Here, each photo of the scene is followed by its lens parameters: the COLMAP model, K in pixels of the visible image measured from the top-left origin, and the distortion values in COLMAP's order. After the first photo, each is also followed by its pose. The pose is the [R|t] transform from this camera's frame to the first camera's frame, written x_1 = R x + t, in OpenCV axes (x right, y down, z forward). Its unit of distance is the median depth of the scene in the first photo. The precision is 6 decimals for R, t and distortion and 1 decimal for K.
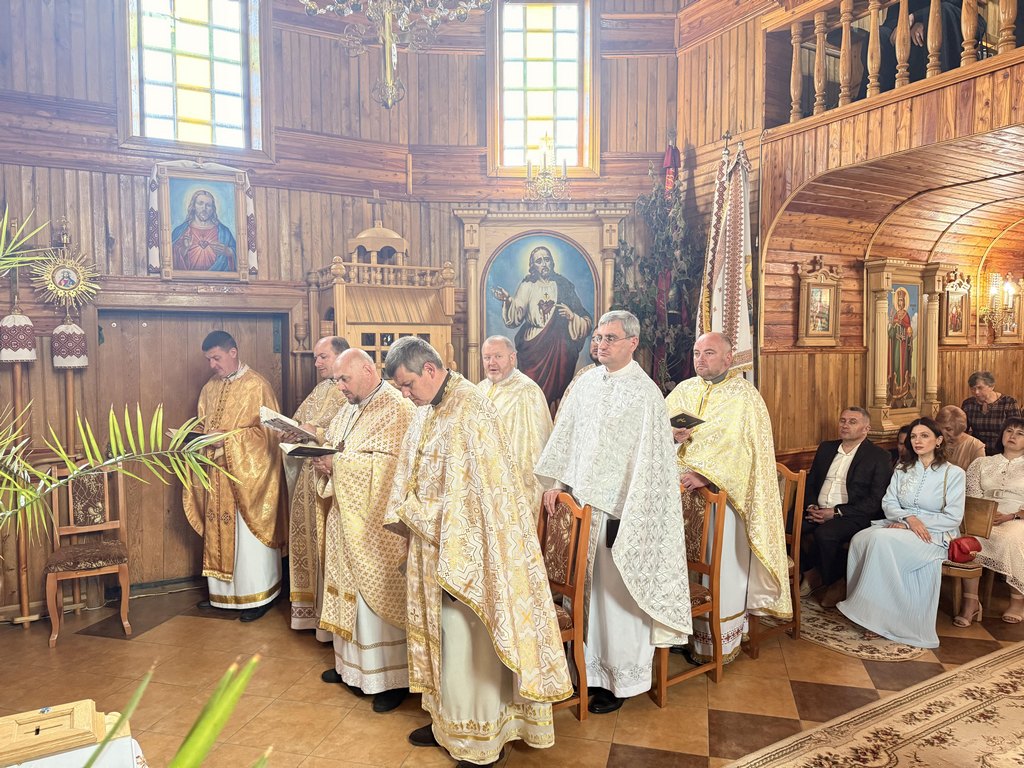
lens RADIAL K [[744.8, 0, 510.5], [0, 744.8, 398.1], [0, 0, 1]] dist [-0.006777, 0.002467]
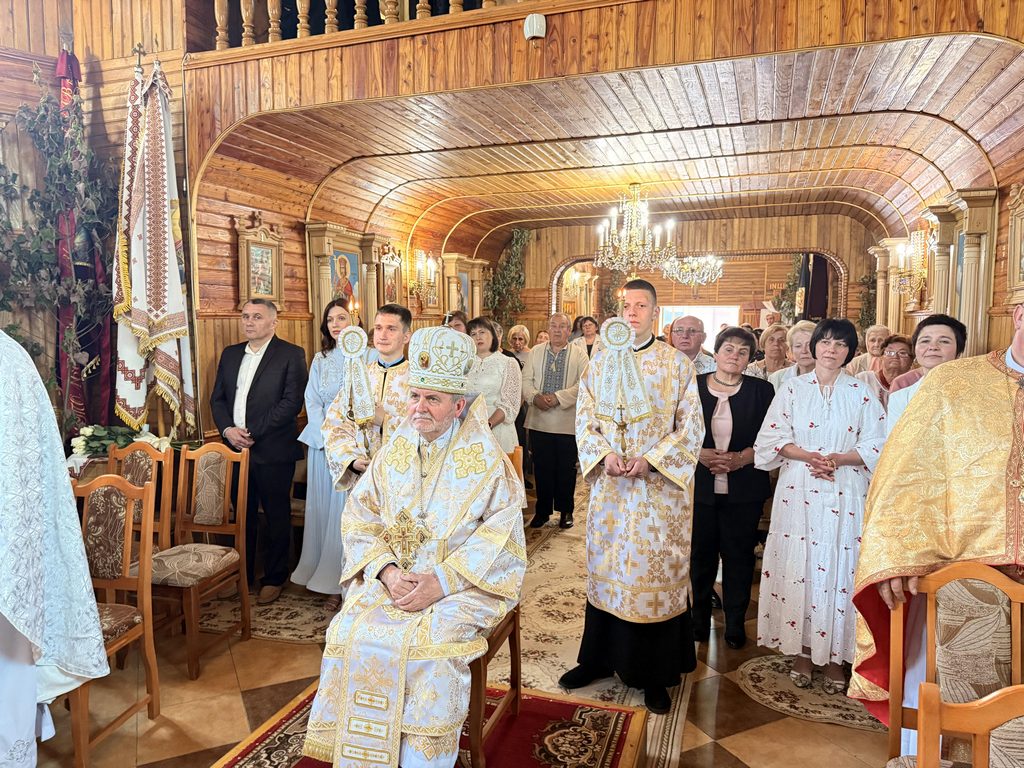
lens RADIAL K [[744.8, 0, 510.5], [0, 744.8, 398.1], [0, 0, 1]] dist [-0.006777, 0.002467]
pose [[0.766809, -0.054258, 0.639578, 0.057161], [0.036282, 0.998492, 0.041205, 0.012696], [-0.640849, -0.008391, 0.767621, 0.098988]]
